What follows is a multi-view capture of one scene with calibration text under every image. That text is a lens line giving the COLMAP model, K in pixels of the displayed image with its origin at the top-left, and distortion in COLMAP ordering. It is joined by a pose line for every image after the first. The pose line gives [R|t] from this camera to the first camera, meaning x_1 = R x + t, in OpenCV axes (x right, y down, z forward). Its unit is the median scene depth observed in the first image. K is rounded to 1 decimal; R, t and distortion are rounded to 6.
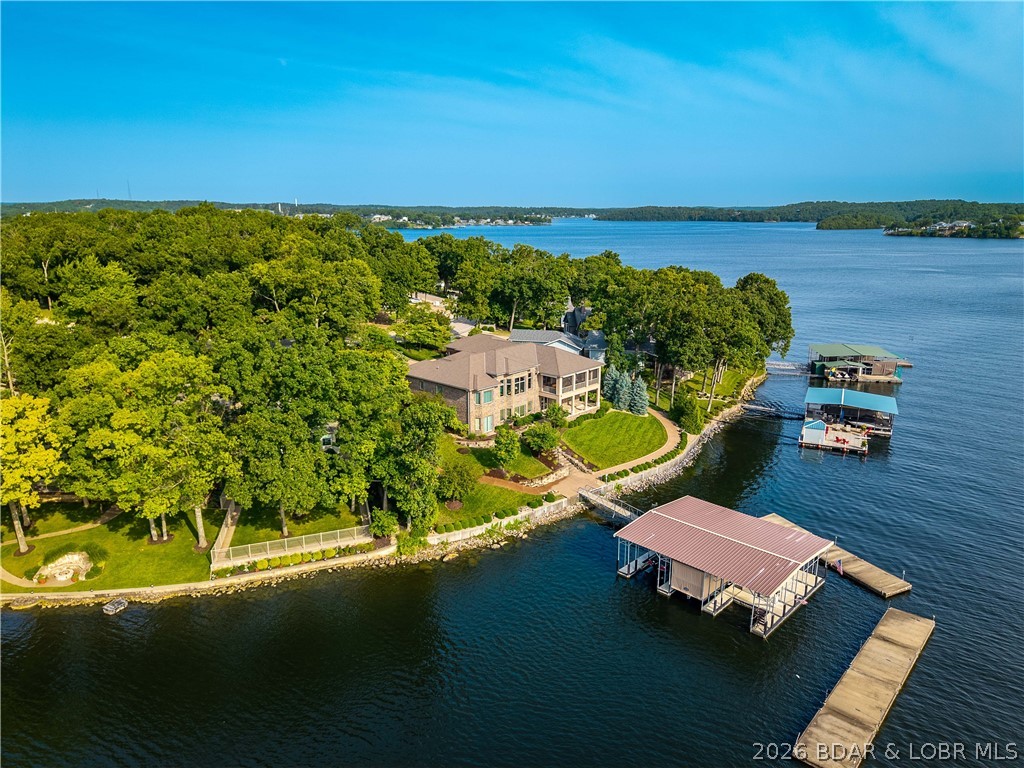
lens RADIAL K [[703.9, 0, 512.0], [0, 703.9, 384.0], [0, 0, 1]] dist [0.046102, -0.000314]
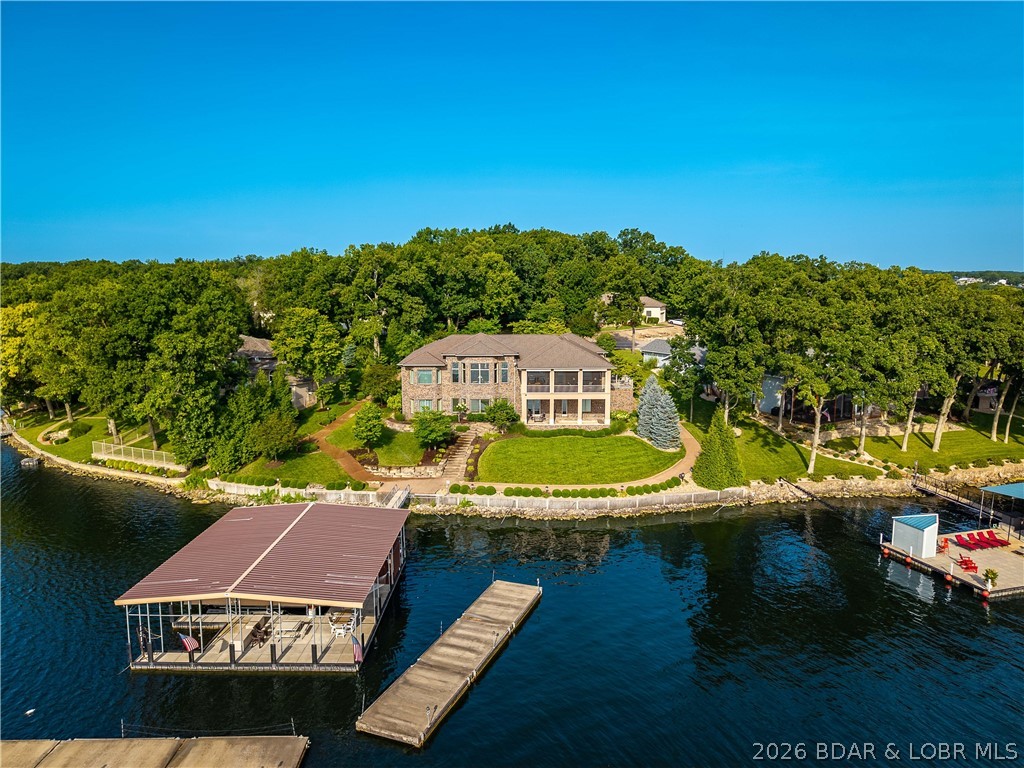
lens RADIAL K [[698.0, 0, 512.0], [0, 698.0, 384.0], [0, 0, 1]] dist [0.004855, -0.002152]
pose [[0.681968, 0.104677, -0.723852, 0.669048], [-0.174844, 0.984342, -0.022380, 0.027313], [0.710175, 0.141824, 0.689592, 0.482888]]
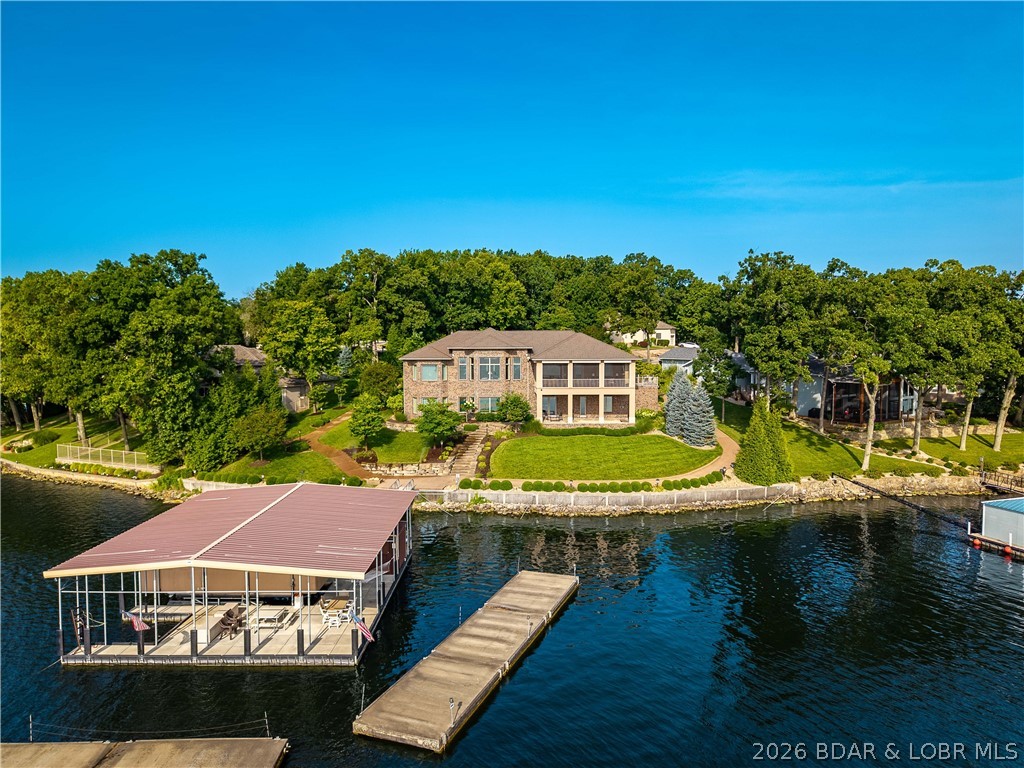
lens RADIAL K [[698.0, 0, 512.0], [0, 698.0, 384.0], [0, 0, 1]] dist [0.004855, -0.002152]
pose [[0.689138, 0.044211, -0.723280, 0.600008], [-0.173527, 0.979164, -0.105484, 0.097716], [0.703546, 0.198202, 0.682451, 0.534226]]
